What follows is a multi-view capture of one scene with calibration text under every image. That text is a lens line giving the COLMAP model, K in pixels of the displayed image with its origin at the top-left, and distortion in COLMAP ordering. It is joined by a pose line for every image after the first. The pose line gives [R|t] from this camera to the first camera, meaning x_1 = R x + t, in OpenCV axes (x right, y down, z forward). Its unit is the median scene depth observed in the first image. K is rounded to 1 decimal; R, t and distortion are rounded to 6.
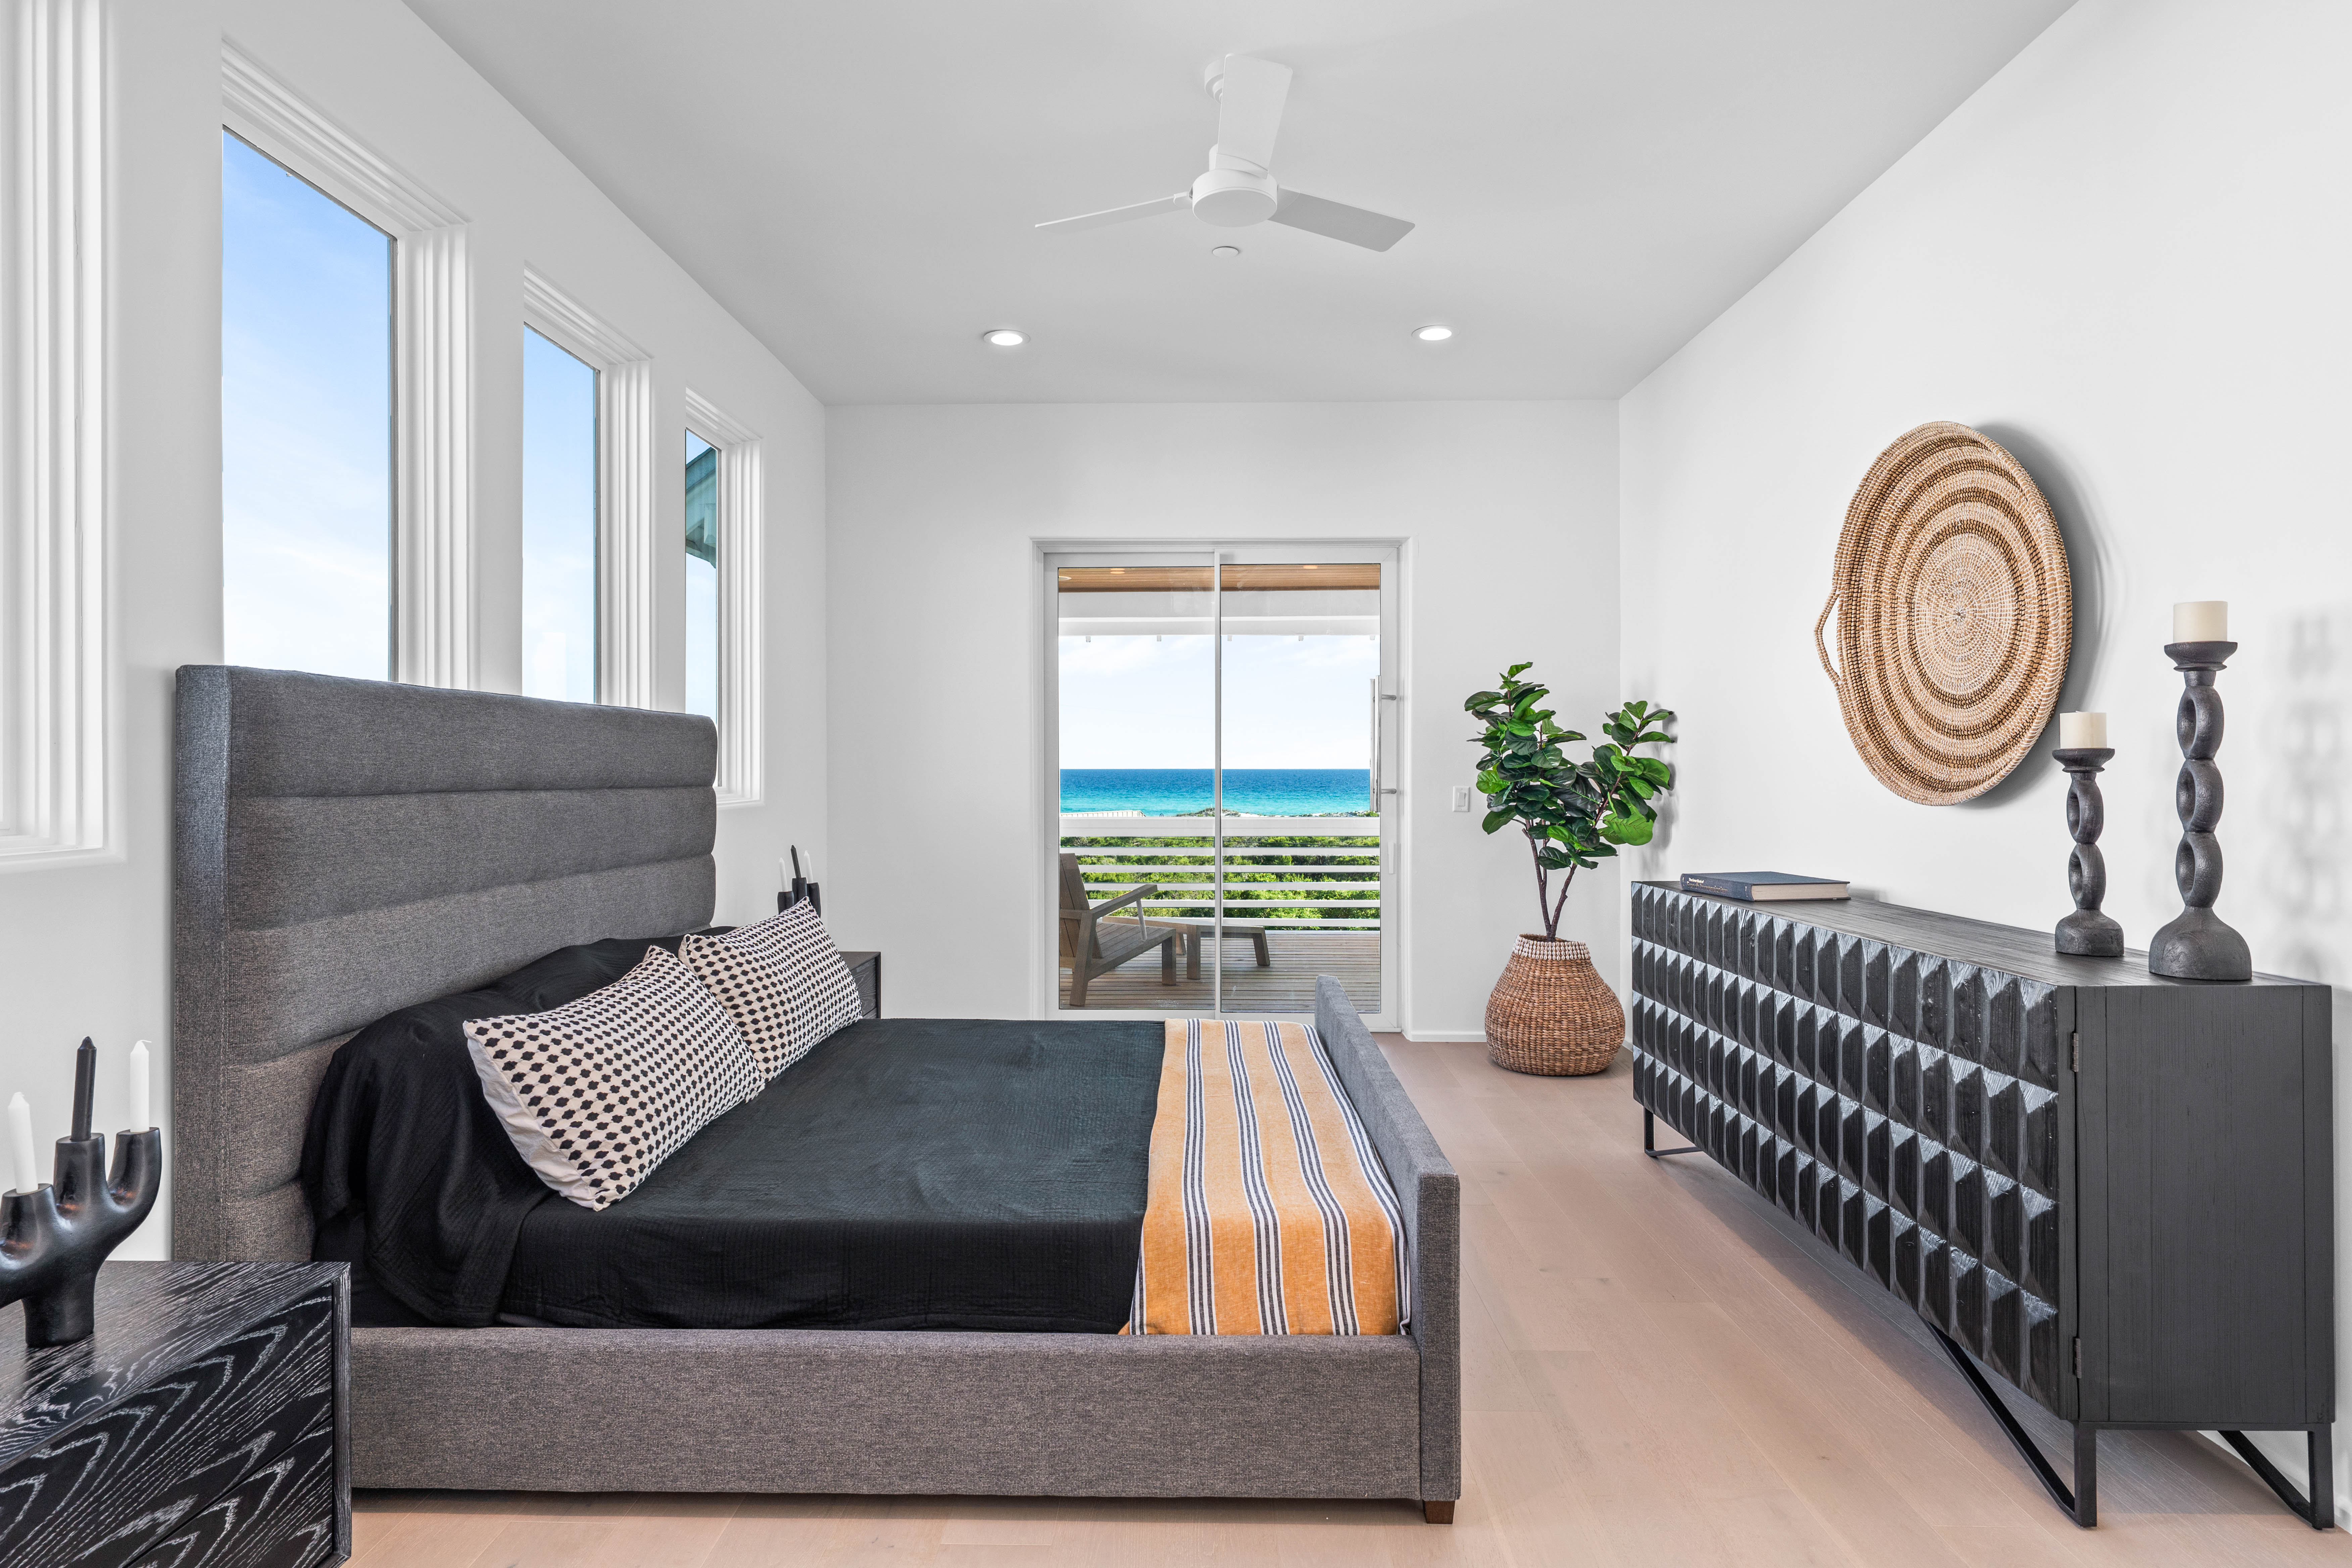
lens RADIAL K [[1275.4, 0, 1130.0], [0, 1275.4, 776.5], [0, 0, 1]] dist [0.003057, 0.000233]
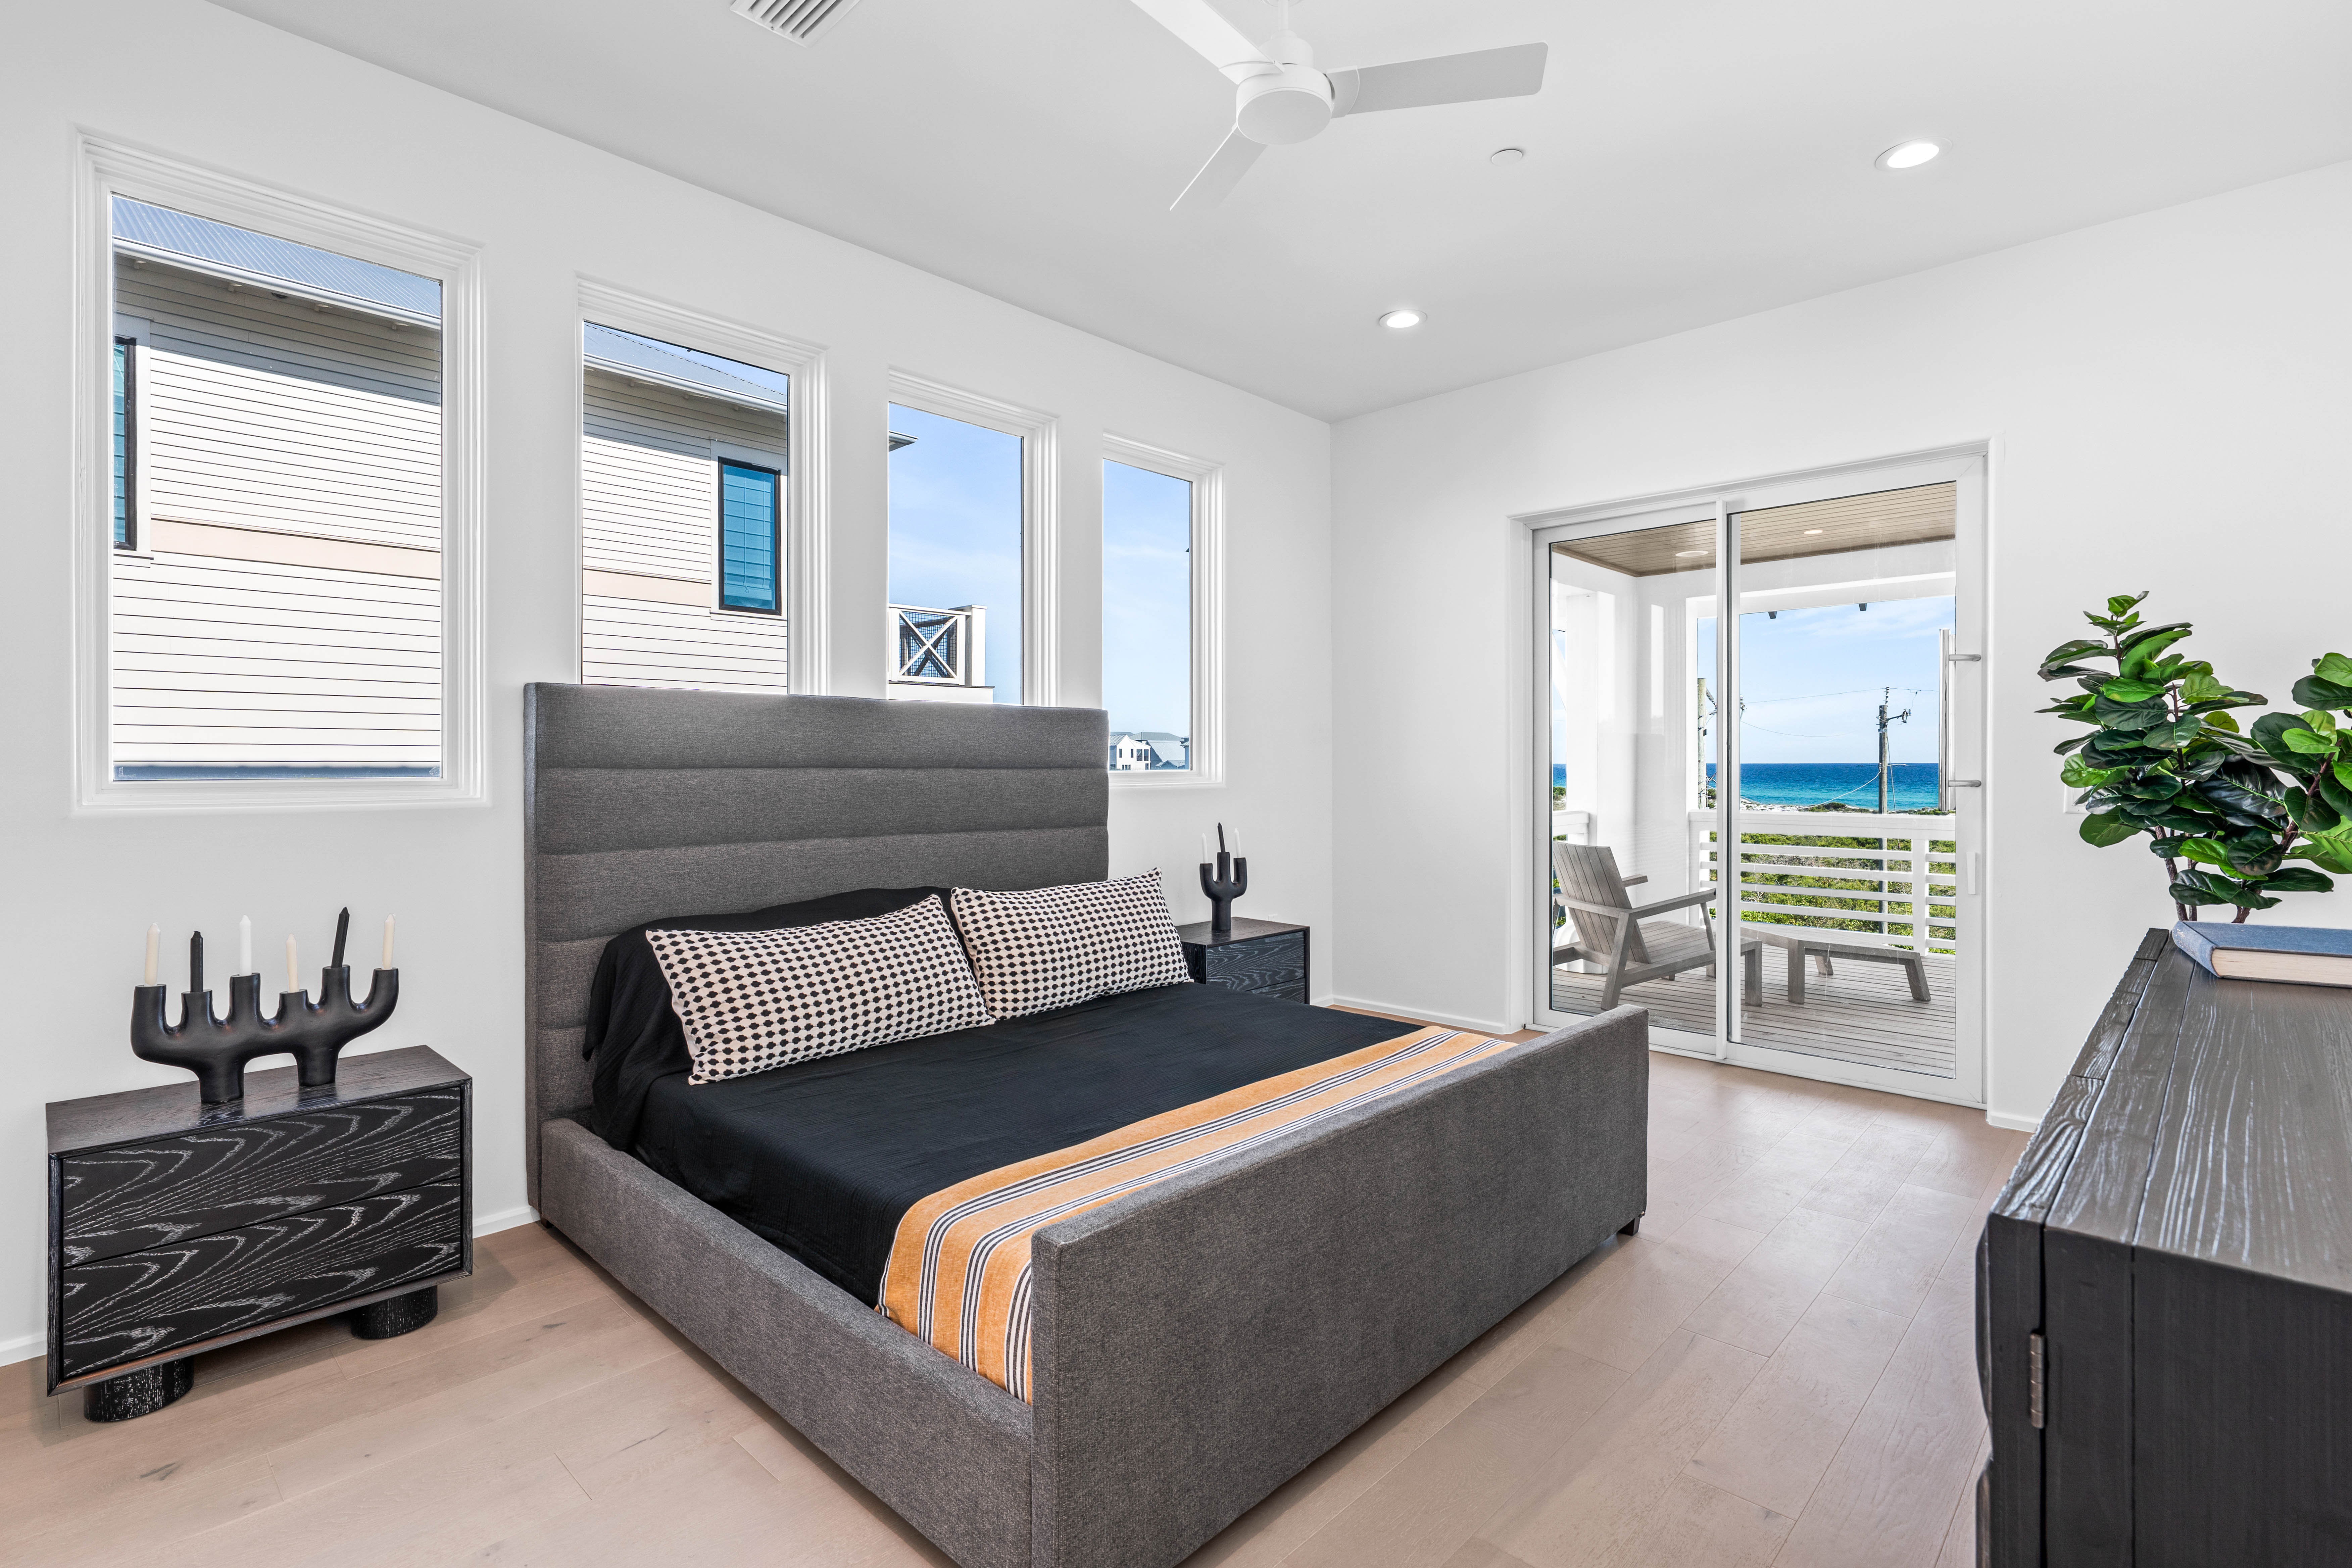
lens RADIAL K [[1112.4, 0, 1158.0], [0, 1112.4, 766.5], [0, 0, 1]] dist [0.003055, 0.001144]
pose [[0.736369, 0.003394, -0.676571, 0.601398], [-0.005584, 0.999984, -0.001061, 0.009971], [0.676557, 0.004560, 0.736377, 0.408017]]
